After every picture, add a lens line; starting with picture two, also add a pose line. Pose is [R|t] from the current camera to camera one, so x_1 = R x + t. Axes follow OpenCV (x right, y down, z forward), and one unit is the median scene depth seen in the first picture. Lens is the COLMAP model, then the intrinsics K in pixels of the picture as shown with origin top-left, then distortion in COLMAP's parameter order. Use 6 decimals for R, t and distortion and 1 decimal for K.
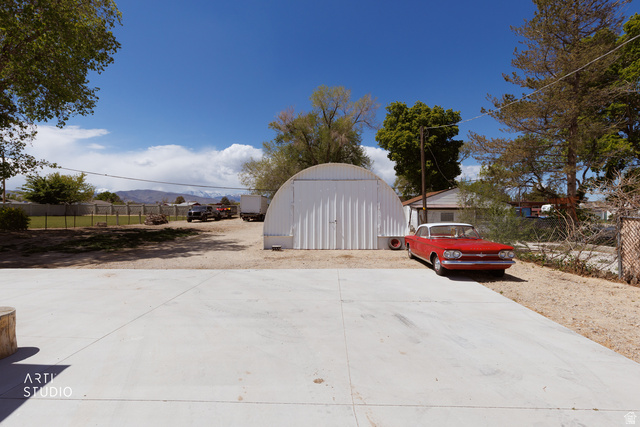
lens RADIAL K [[287.9, 0, 323.3], [0, 287.9, 212.9], [0, 0, 1]] dist [0.003174, 0.000216]
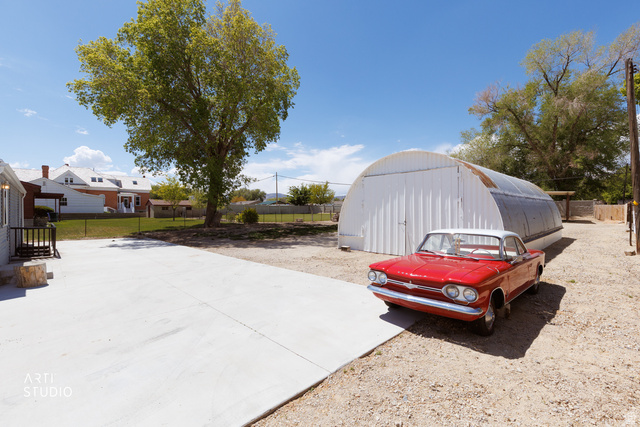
lens RADIAL K [[287.9, 0, 323.3], [0, 287.9, 212.9], [0, 0, 1]] dist [0.003174, 0.000216]
pose [[0.717884, 0.000219, -0.696162, 0.160514], [0.004341, 0.999979, 0.004792, -0.000895], [0.696149, -0.006462, 0.717868, 0.088789]]
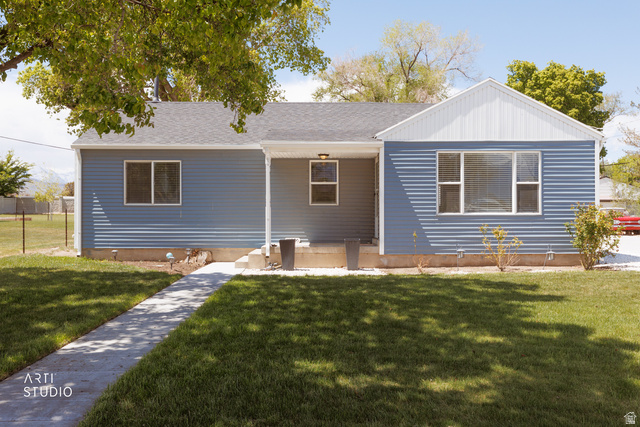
lens RADIAL K [[613.5, 0, 320.0], [0, 613.5, 213.5], [0, 0, 1]] dist [-0.034461, -0.016635]
pose [[0.999773, 0.000957, 0.021265, -0.313724], [-0.000853, 0.999988, -0.004878, 0.021558], [-0.021270, 0.004859, 0.999762, -0.587909]]
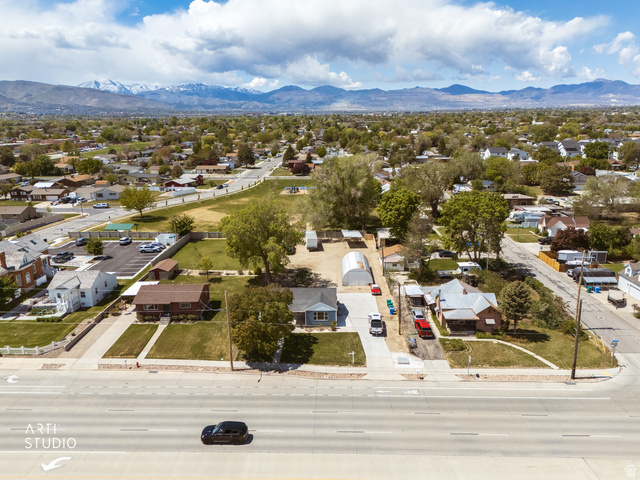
lens RADIAL K [[471.2, 0, 322.3], [0, 471.2, 236.7], [0, 0, 1]] dist [0.070447, -0.062346]
pose [[0.999939, -0.008484, -0.007118, -0.167540], [0.009953, 0.970325, 0.241601, -0.894501], [0.004857, -0.241657, 0.970349, -2.238342]]
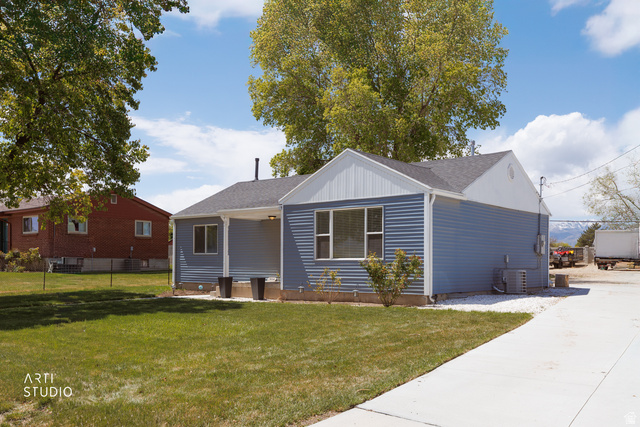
lens RADIAL K [[613.5, 0, 320.0], [0, 613.5, 213.5], [0, 0, 1]] dist [-0.034461, -0.016635]
pose [[0.783866, -0.047576, -0.619105, 0.097233], [-0.002019, 0.996860, -0.079161, 0.022158], [0.620927, 0.063301, 0.781308, -0.588473]]
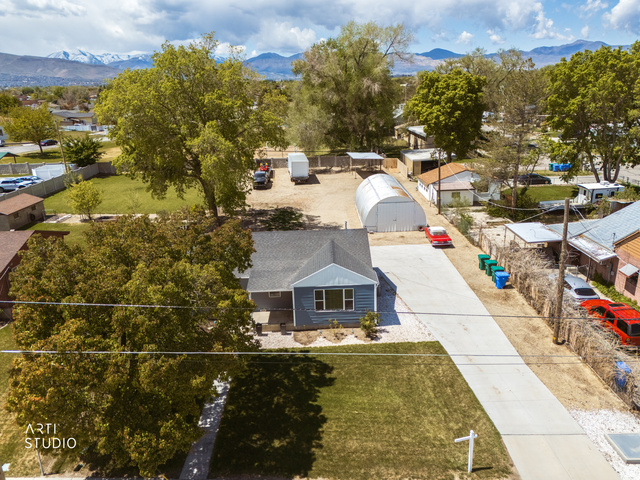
lens RADIAL K [[471.2, 0, 322.3], [0, 471.2, 236.7], [0, 0, 1]] dist [0.070447, -0.062346]
pose [[0.998944, -0.038666, 0.024822, -0.230467], [0.029417, 0.953192, 0.300931, -0.355922], [-0.035296, -0.299883, 0.953323, -0.939326]]
